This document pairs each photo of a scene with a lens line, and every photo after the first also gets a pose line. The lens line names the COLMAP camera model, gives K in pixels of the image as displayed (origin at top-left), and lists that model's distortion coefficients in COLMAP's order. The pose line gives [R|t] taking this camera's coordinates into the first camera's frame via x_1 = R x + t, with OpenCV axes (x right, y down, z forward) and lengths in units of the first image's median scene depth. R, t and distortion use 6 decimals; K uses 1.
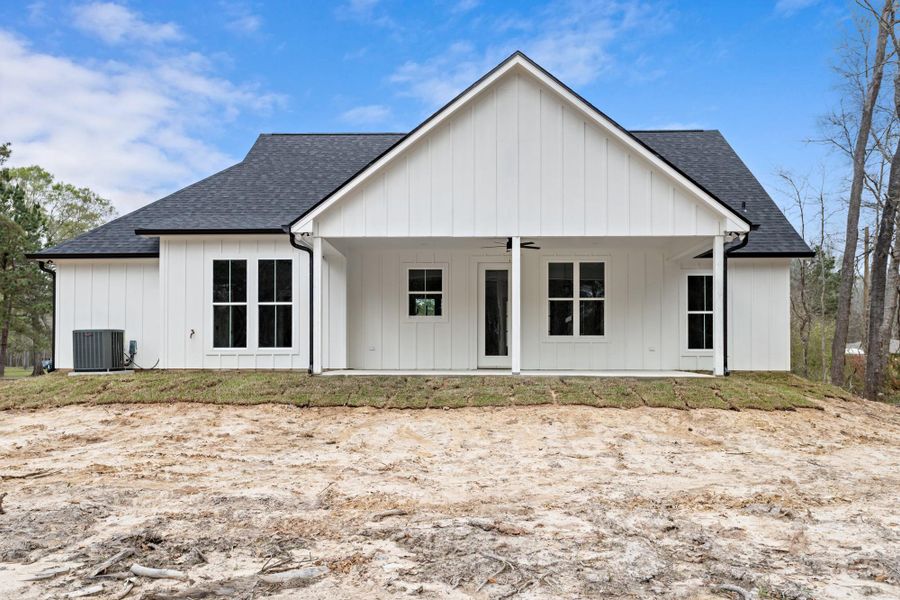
lens RADIAL K [[427.8, 0, 448.1], [0, 427.8, 288.0], [0, 0, 1]] dist [0.001559, 0.000106]
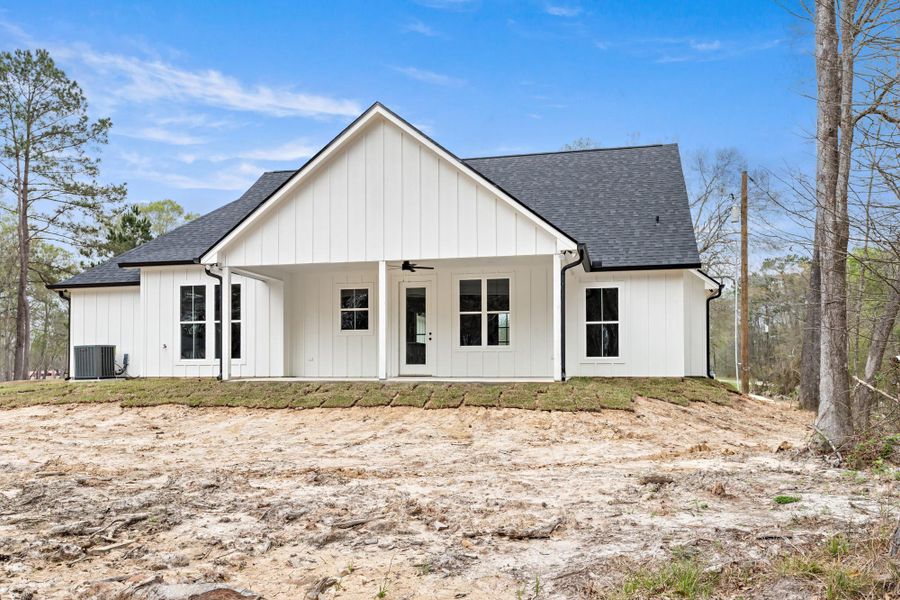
lens RADIAL K [[405.7, 0, 450.0], [0, 405.7, 300.0], [0, 0, 1]] dist [0.002340, 0.000319]
pose [[0.993858, -0.023710, -0.108091, 0.327980], [0.023496, 0.999719, -0.003249, -0.004959], [0.108138, 0.000689, 0.994136, -0.051603]]
